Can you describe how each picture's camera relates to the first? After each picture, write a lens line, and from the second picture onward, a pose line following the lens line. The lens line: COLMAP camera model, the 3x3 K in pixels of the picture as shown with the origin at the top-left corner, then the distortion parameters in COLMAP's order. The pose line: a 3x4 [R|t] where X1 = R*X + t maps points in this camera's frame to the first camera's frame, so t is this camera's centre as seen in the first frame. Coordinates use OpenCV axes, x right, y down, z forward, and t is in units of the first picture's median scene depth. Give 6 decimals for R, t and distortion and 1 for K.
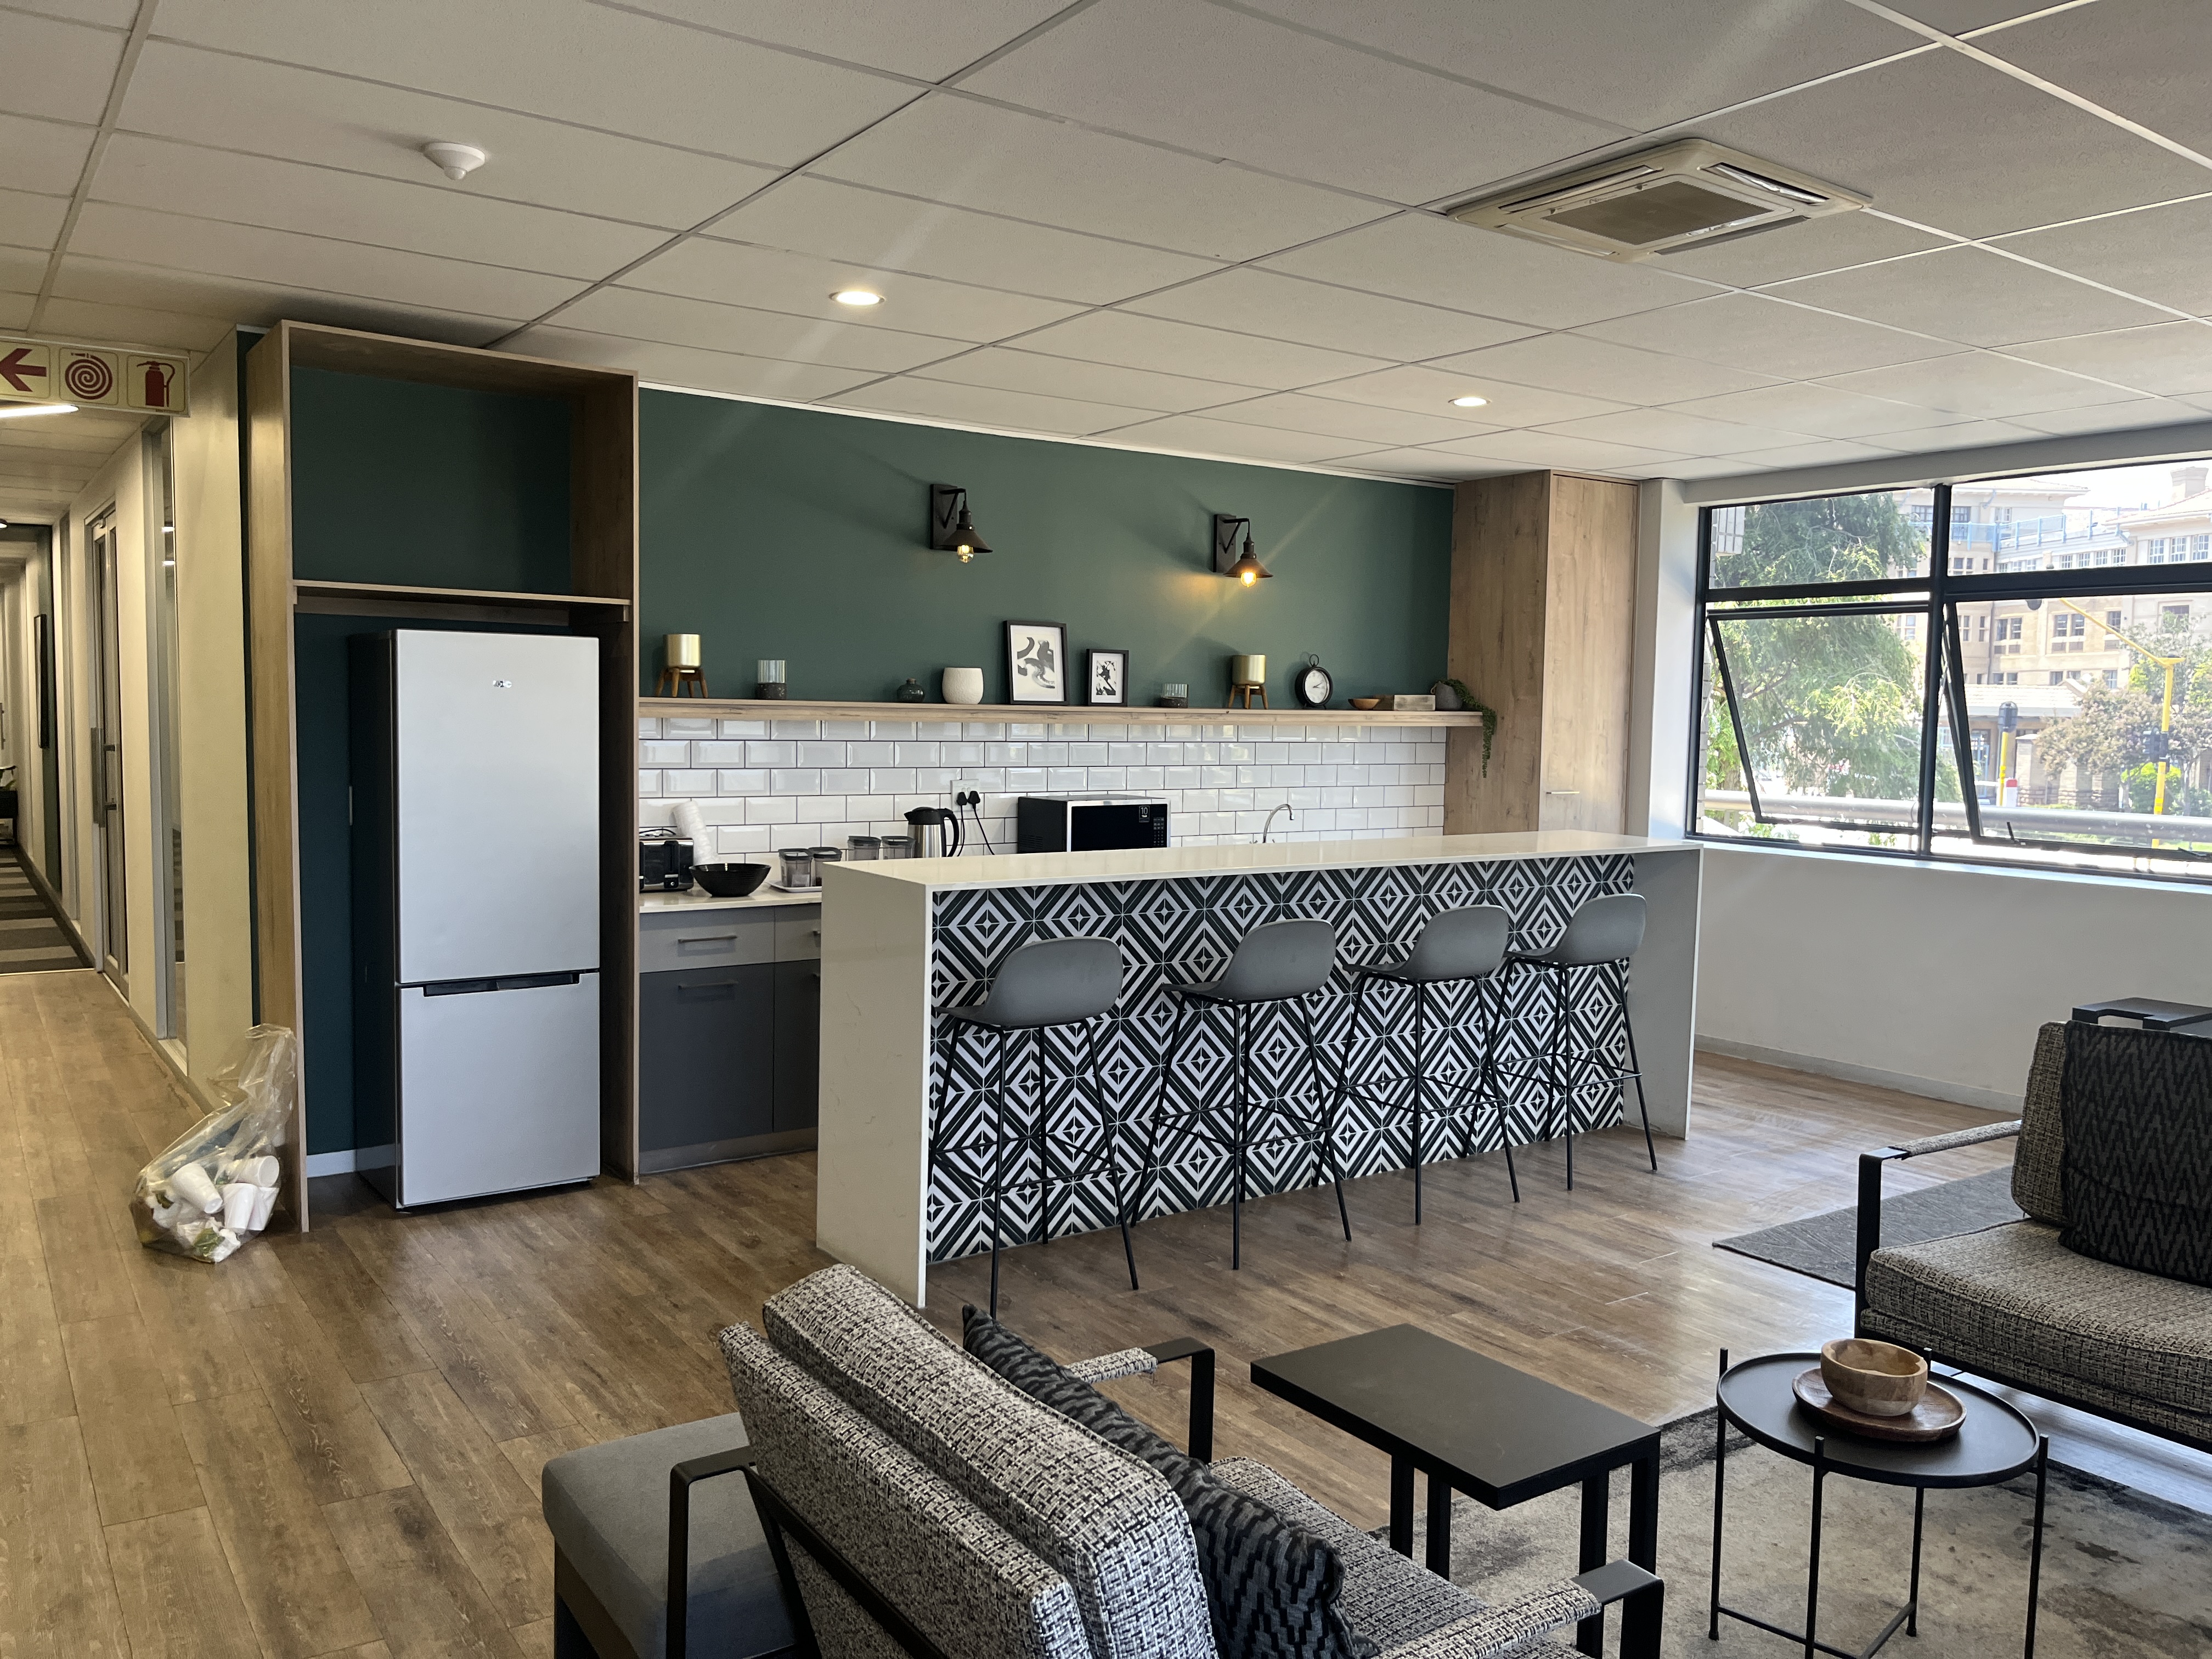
lens RADIAL K [[1689.6, 0, 1141.3], [0, 1689.6, 844.1], [0, 0, 1]] dist [0.027418, -0.013440]
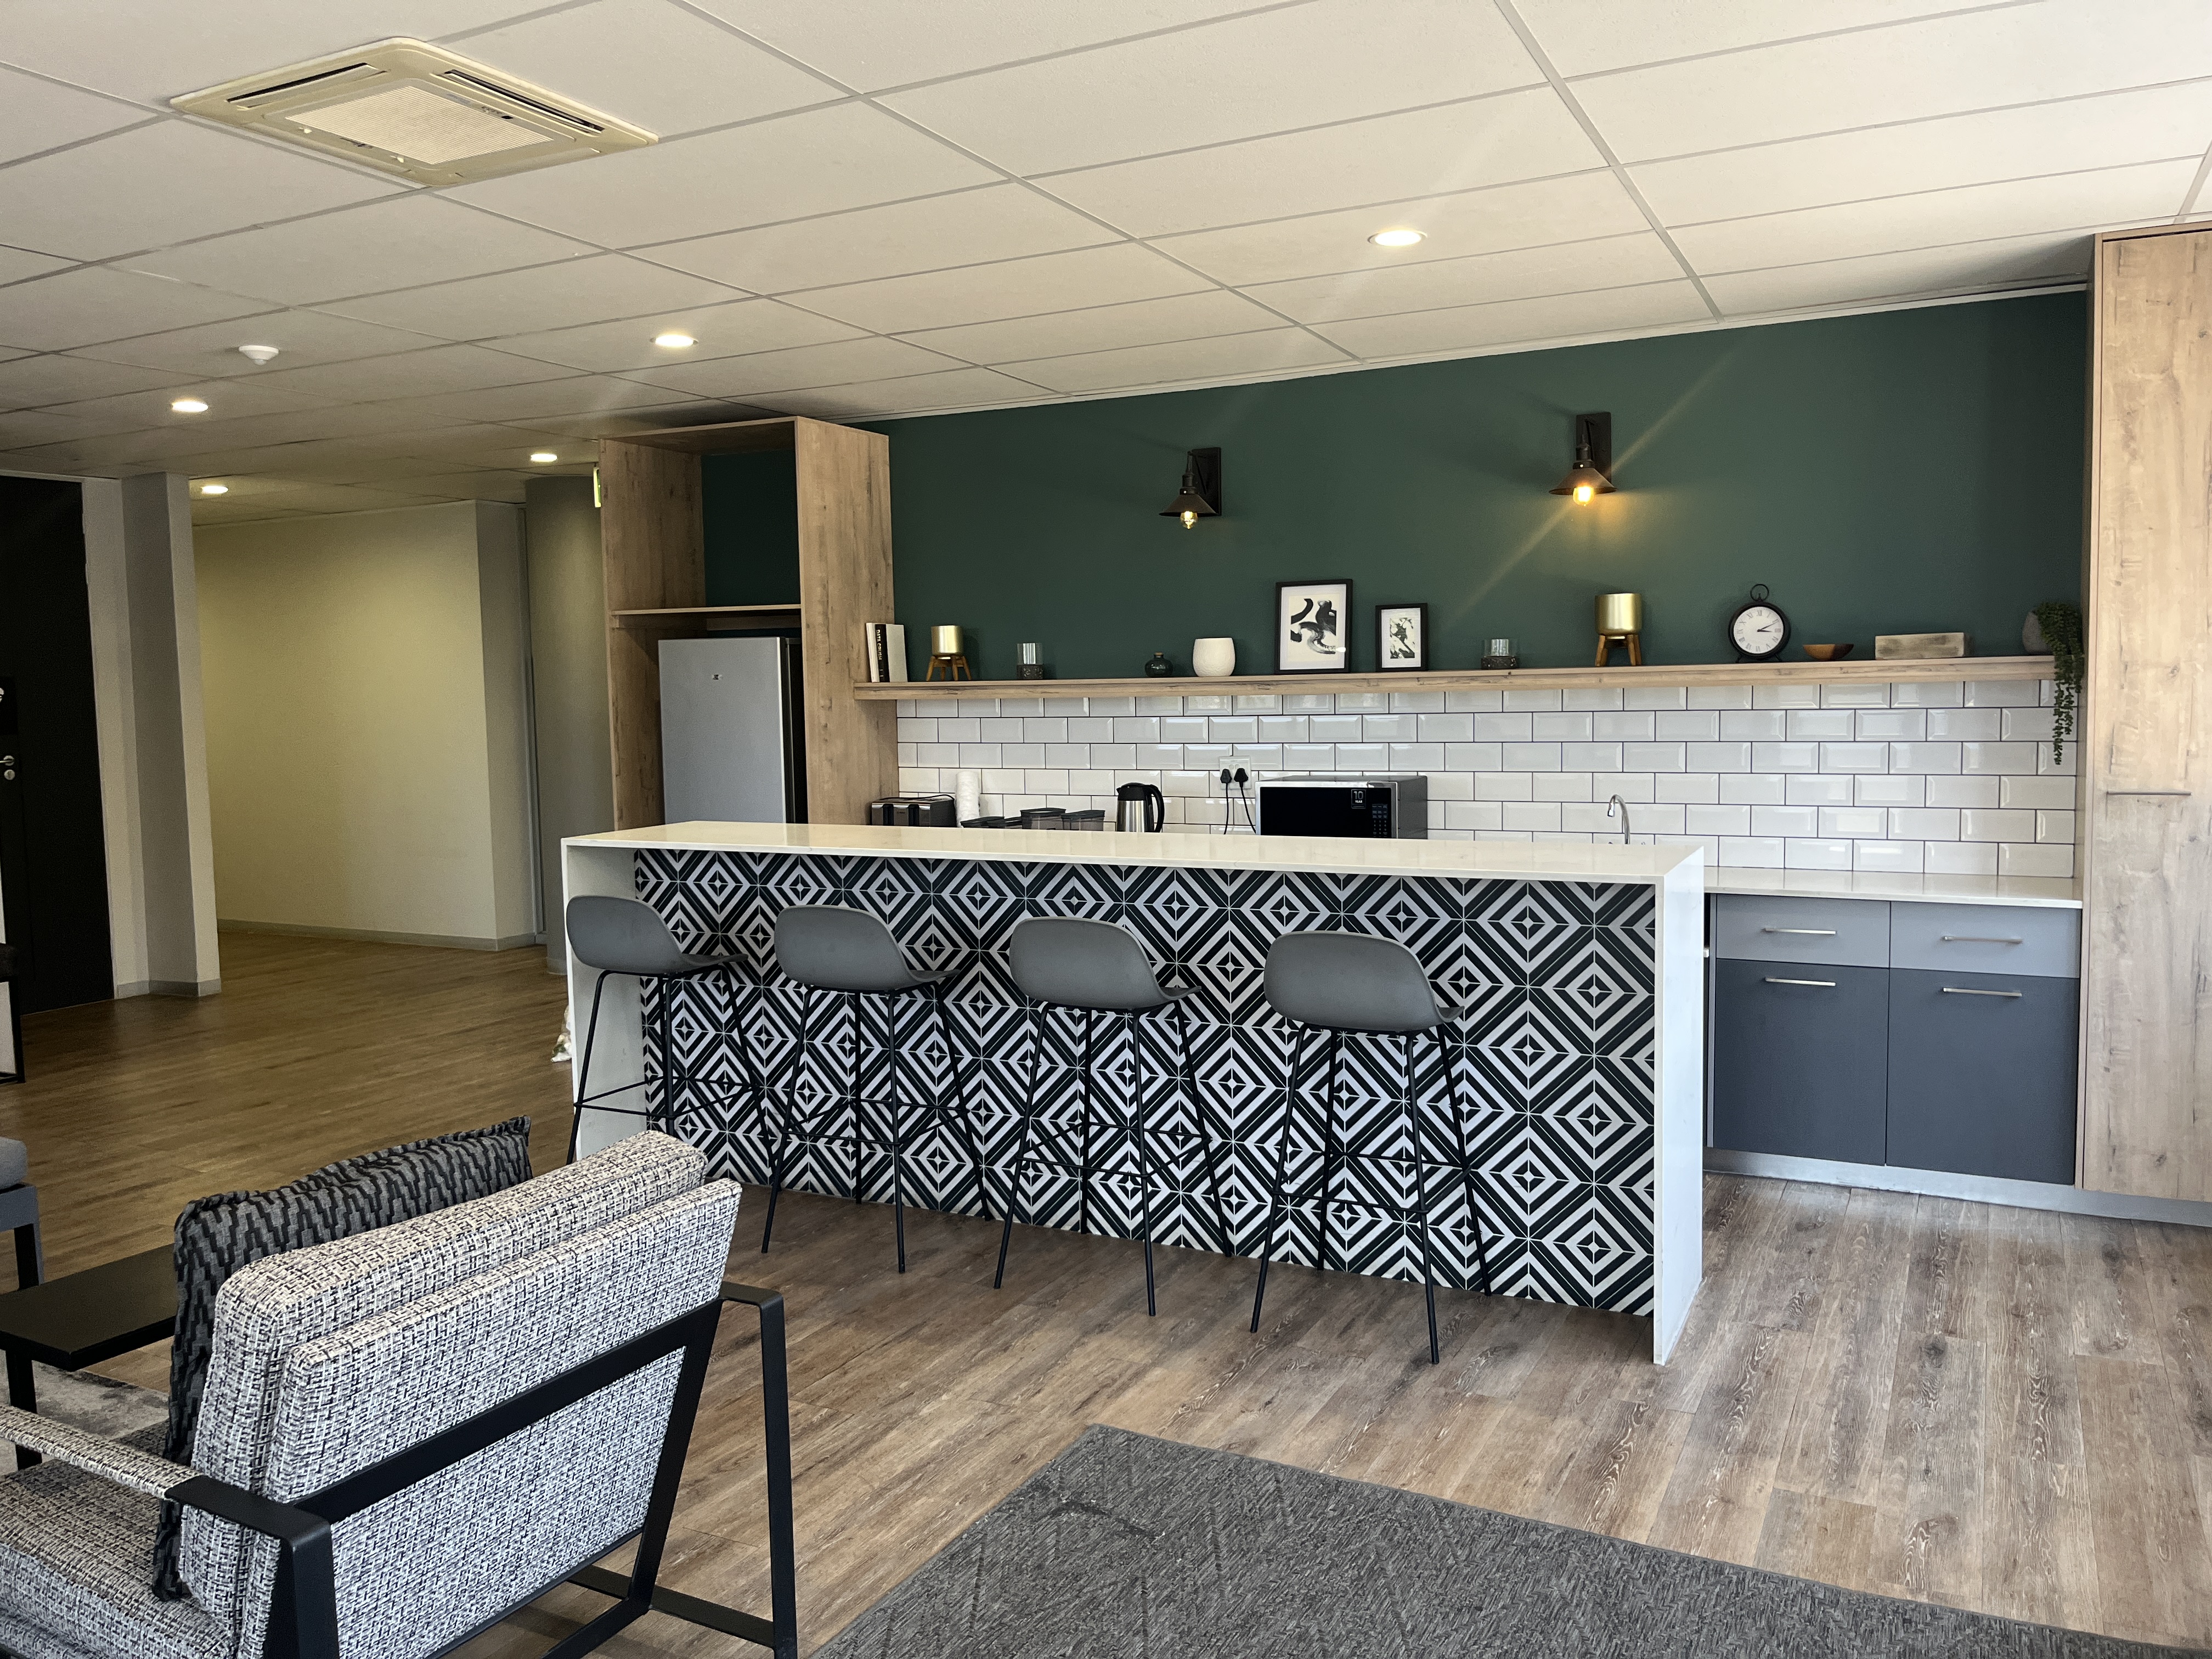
lens RADIAL K [[1689.6, 0, 1147.7], [0, 1689.6, 816.4], [0, 0, 1]] dist [0.027418, -0.013440]
pose [[0.463040, 0.043810, -0.885254, 0.768495], [-0.043107, 0.998709, 0.026878, -0.029159], [0.885288, 0.025715, 0.464331, 0.554318]]
